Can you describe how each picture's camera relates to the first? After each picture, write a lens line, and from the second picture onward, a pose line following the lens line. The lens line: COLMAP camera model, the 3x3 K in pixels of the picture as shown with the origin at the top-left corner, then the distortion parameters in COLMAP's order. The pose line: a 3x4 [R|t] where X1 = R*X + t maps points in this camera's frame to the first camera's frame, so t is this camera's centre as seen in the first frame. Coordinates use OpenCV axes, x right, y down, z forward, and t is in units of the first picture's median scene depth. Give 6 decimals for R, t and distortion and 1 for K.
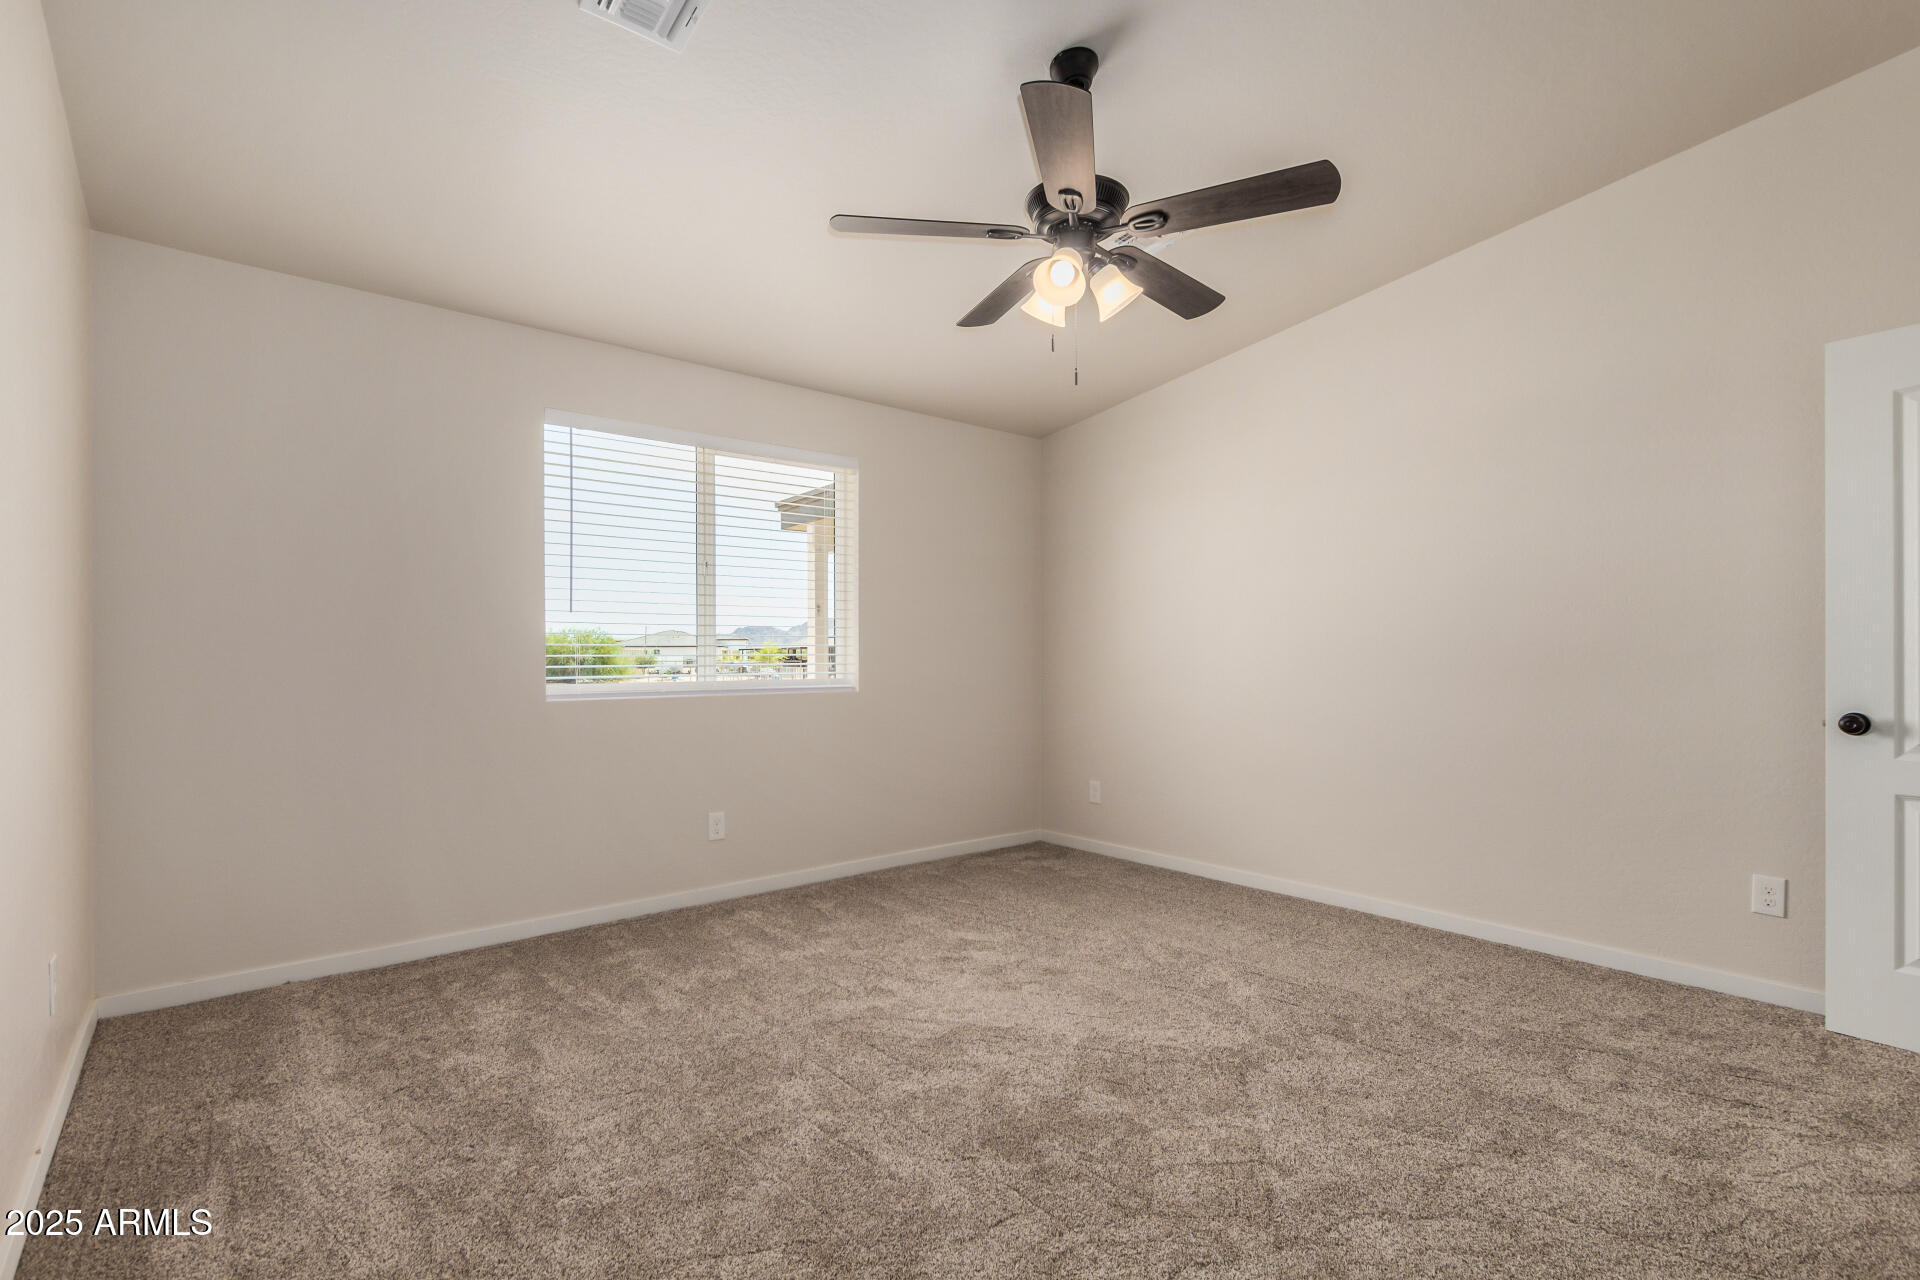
lens RADIAL K [[880.0, 0, 963.8], [0, 880.0, 655.2], [0, 0, 1]] dist [0.009846, -0.004706]
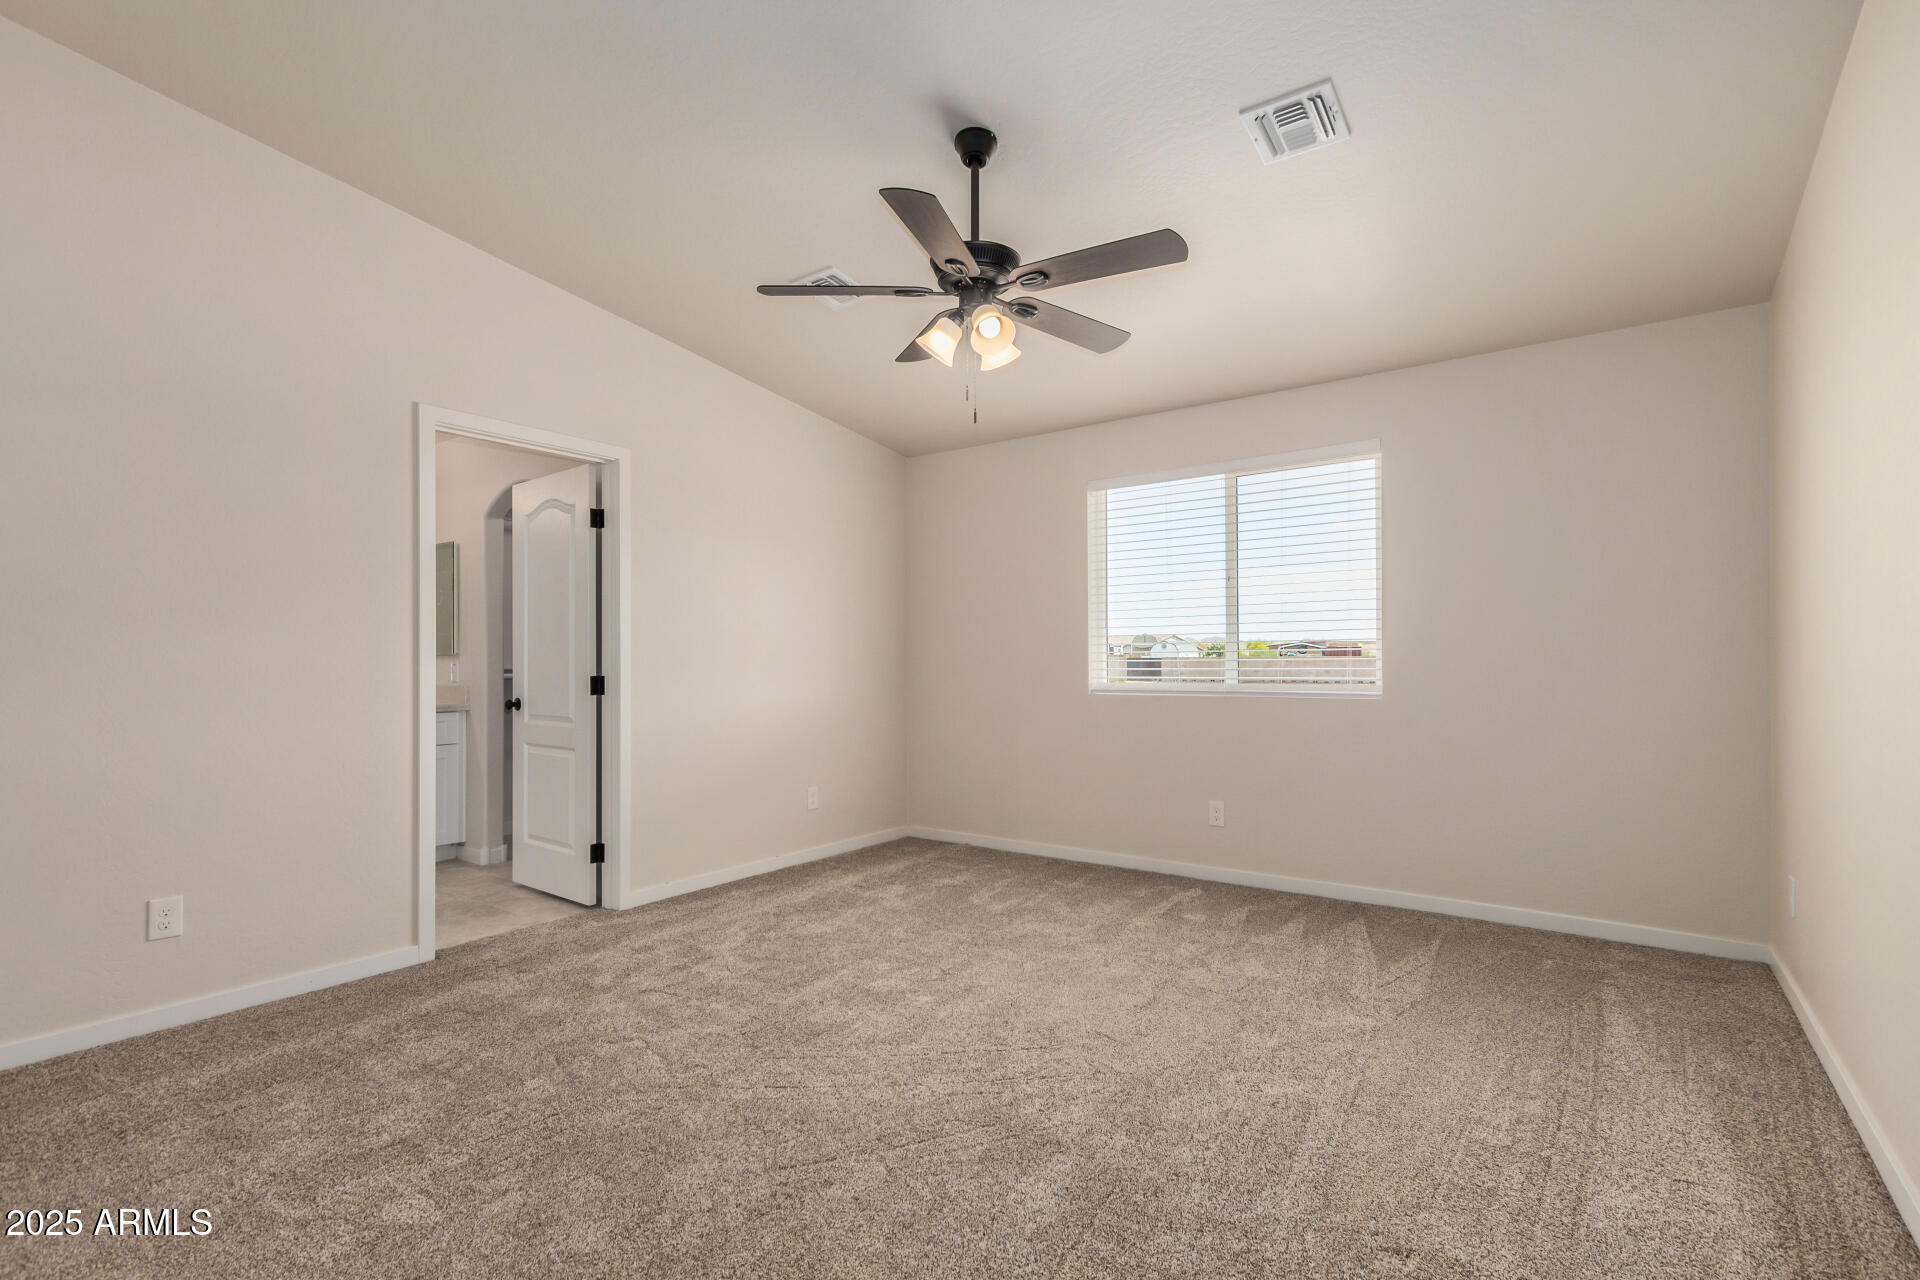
lens RADIAL K [[880.0, 0, 963.8], [0, 880.0, 655.2], [0, 0, 1]] dist [0.009846, -0.004706]
pose [[0.266396, 0.003615, -0.963857, 0.724080], [0.003997, 0.999980, 0.004855, -0.013945], [0.963855, -0.005146, 0.266376, 0.401750]]
